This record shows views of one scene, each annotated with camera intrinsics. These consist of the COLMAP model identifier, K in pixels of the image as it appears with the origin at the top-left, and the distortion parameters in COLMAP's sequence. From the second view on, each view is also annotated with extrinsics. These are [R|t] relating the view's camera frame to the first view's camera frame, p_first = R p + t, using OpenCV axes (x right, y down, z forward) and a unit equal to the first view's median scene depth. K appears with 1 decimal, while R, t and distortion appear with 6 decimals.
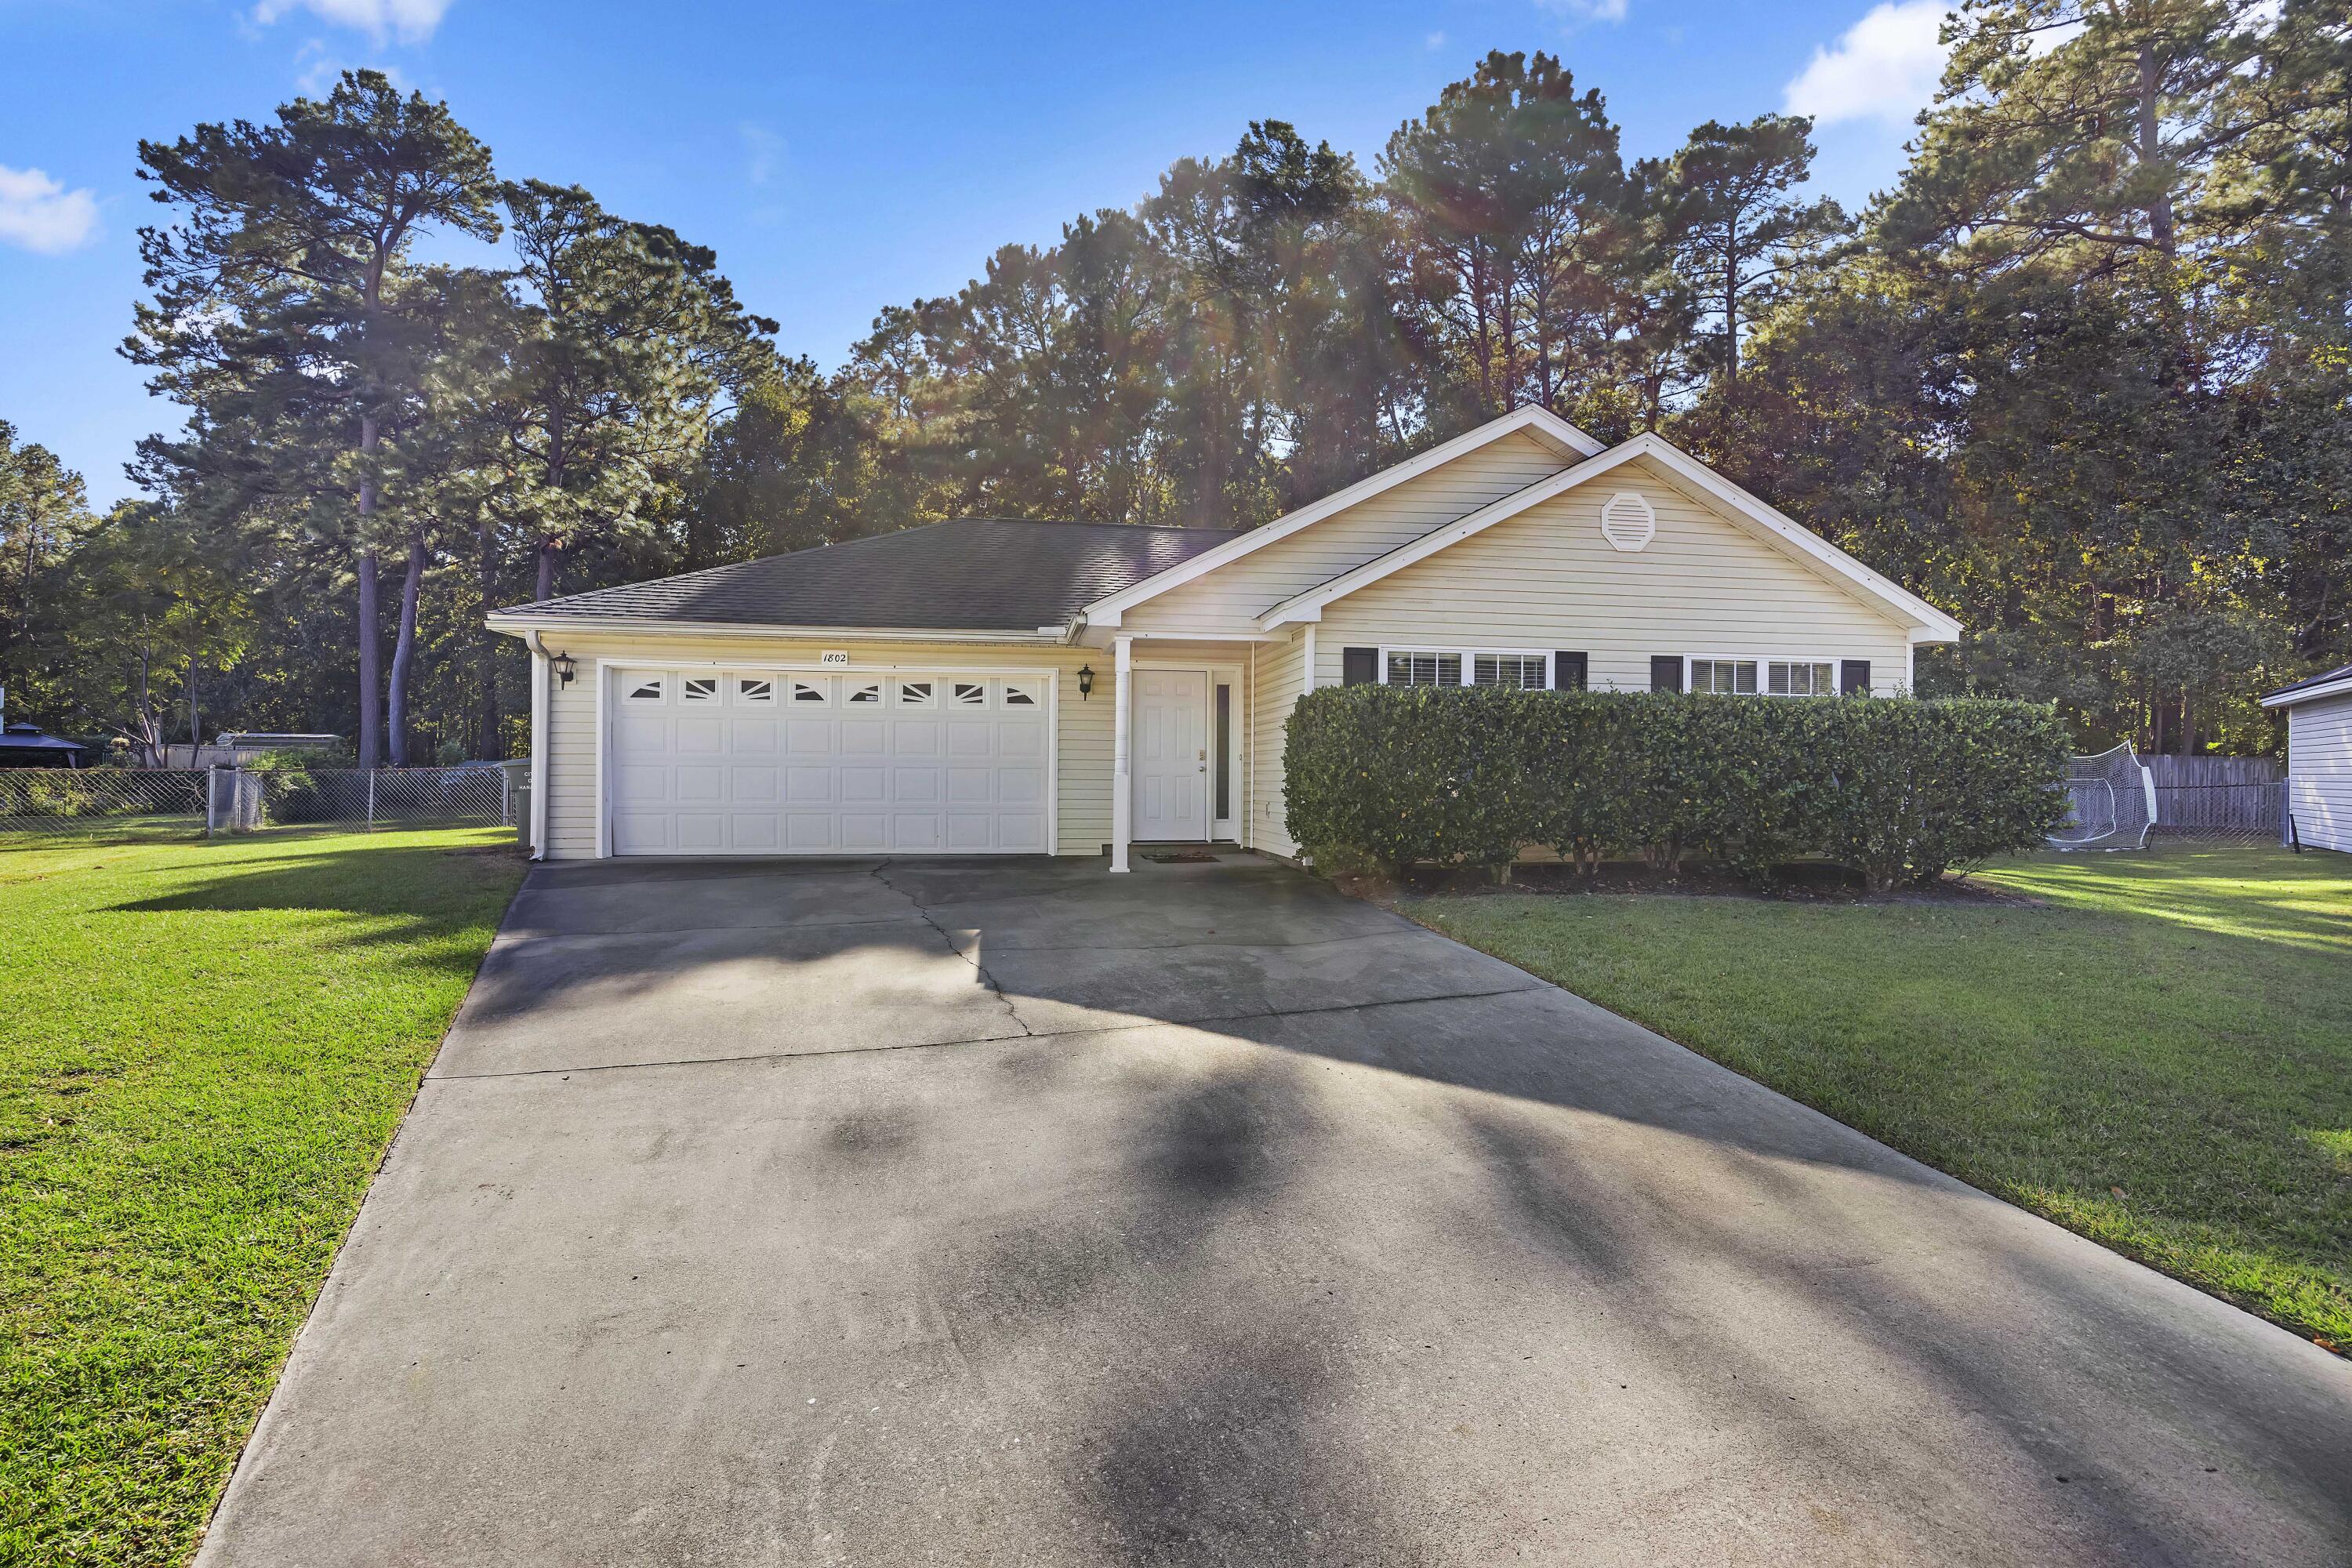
lens RADIAL K [[1032.3, 0, 1159.9], [0, 1032.3, 763.9], [0, 0, 1]] dist [-0.013484, 0.000763]
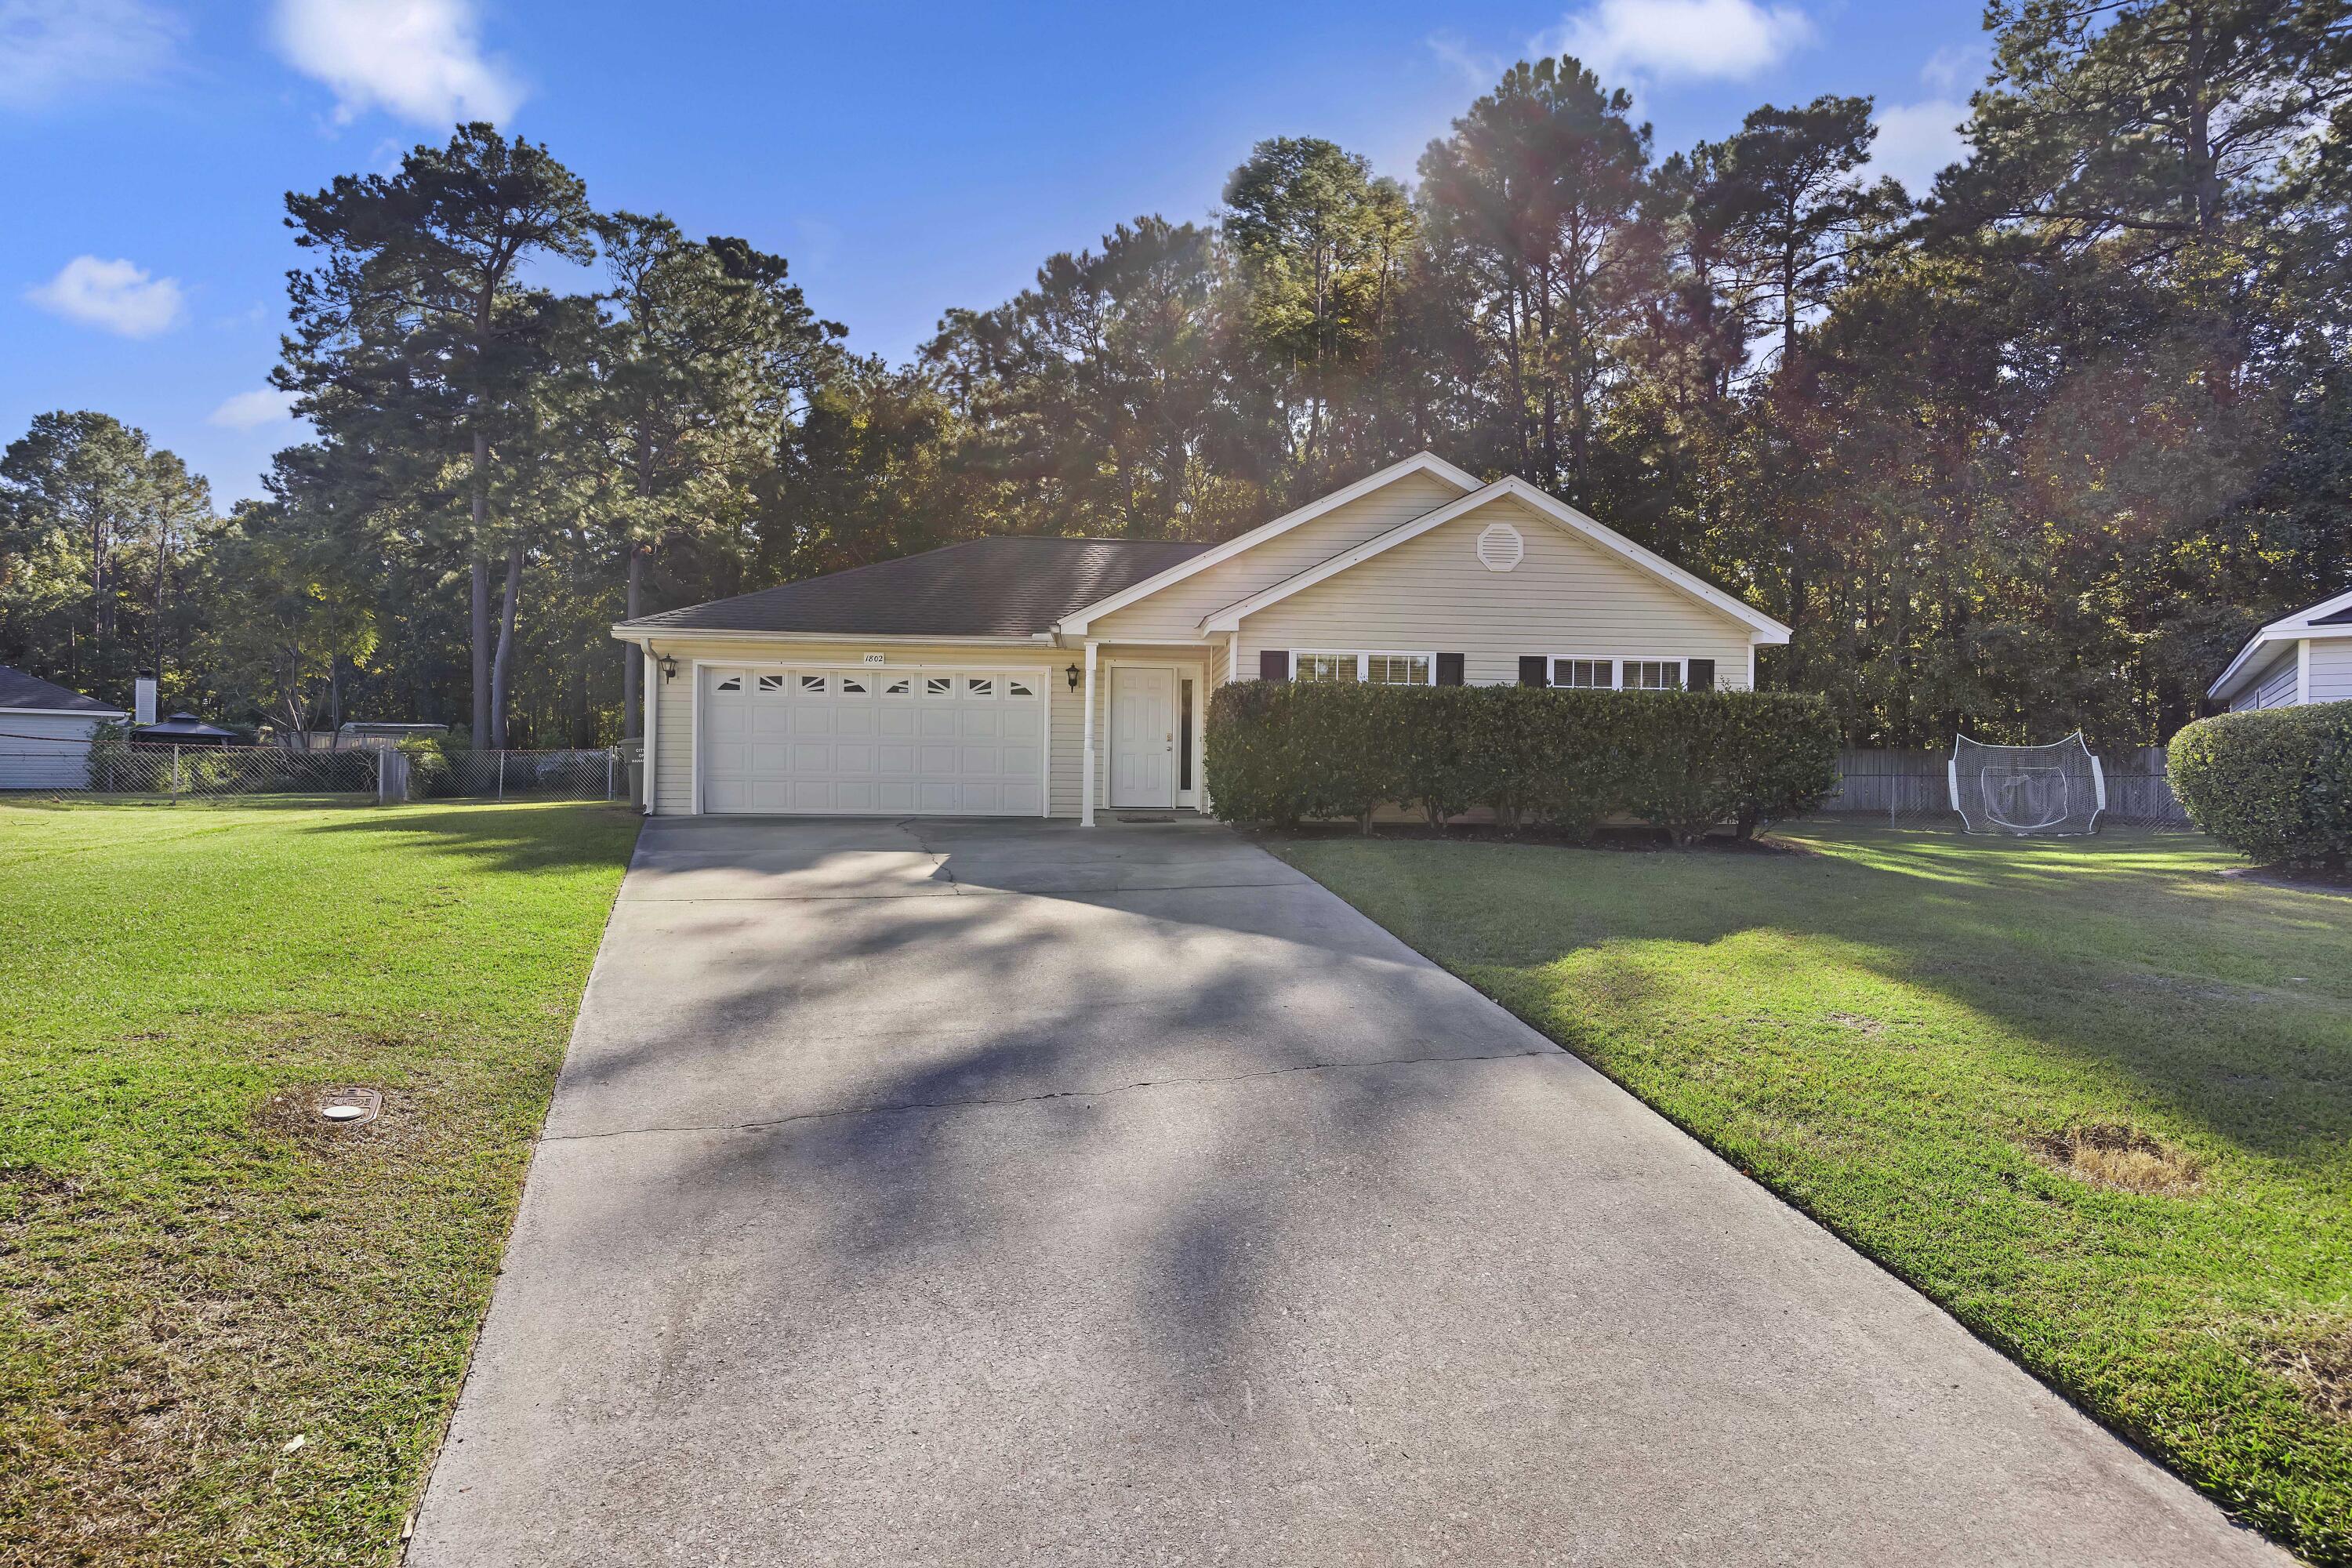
lens RADIAL K [[1152.8, 0, 1189.8], [0, 1152.8, 791.6], [0, 0, 1]] dist [-0.016063, 0.001007]
pose [[0.997057, 0.007288, -0.076316, 0.089597], [-0.005411, 0.999678, 0.024776, 0.011550], [0.076472, -0.024290, 0.996776, -0.189379]]
